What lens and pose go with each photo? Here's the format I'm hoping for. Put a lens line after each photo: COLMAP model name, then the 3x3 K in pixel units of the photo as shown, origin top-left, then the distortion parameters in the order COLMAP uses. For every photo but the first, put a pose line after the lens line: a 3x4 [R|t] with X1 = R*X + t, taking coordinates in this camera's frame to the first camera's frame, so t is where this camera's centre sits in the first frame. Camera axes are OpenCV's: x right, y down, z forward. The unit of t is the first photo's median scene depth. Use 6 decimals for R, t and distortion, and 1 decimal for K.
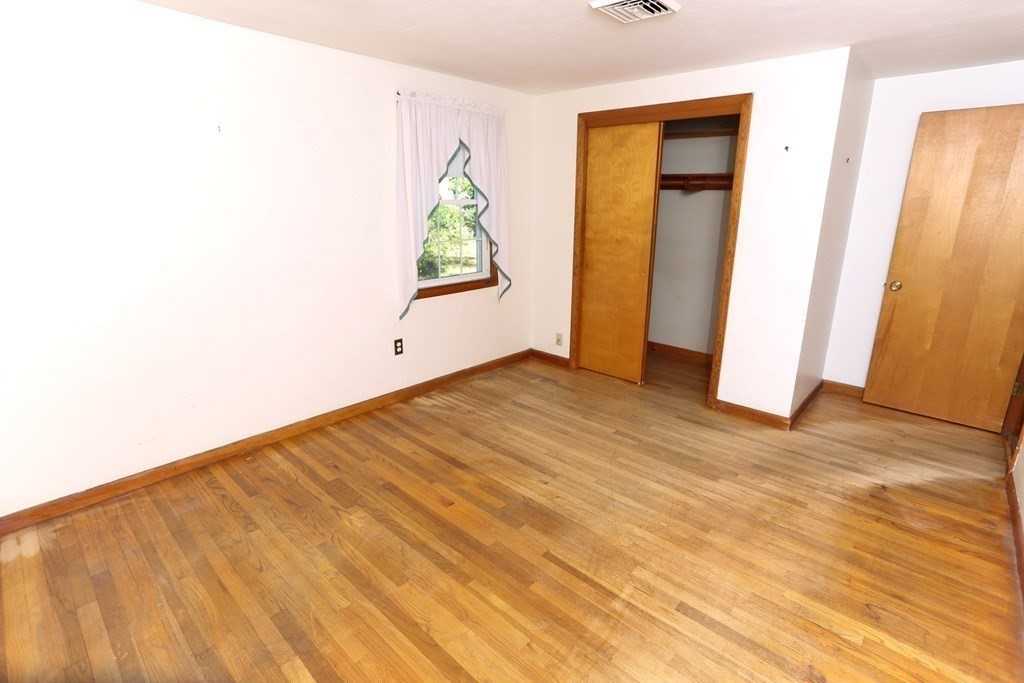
lens RADIAL K [[490.7, 0, 517.4], [0, 490.7, 331.7], [0, 0, 1]] dist [-0.058684, 0.028717]
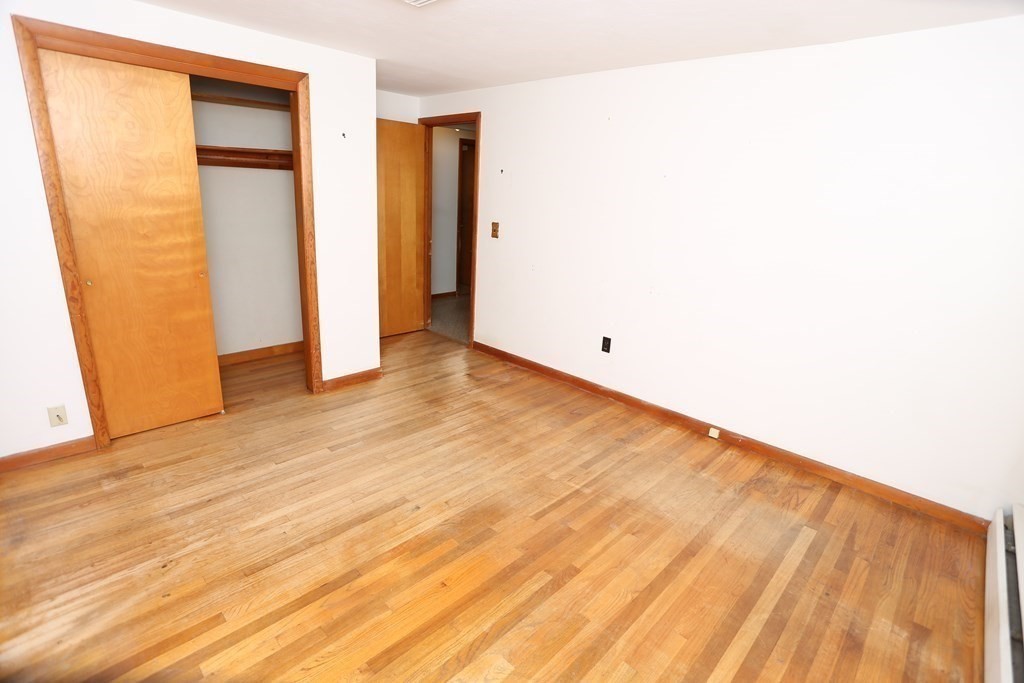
lens RADIAL K [[490.7, 0, 517.4], [0, 490.7, 331.7], [0, 0, 1]] dist [-0.058684, 0.028717]
pose [[0.036601, -0.284699, 0.957918, -0.634967], [0.210007, 0.939346, 0.271155, -0.181310], [-0.977014, 0.191245, 0.094170, 0.605509]]
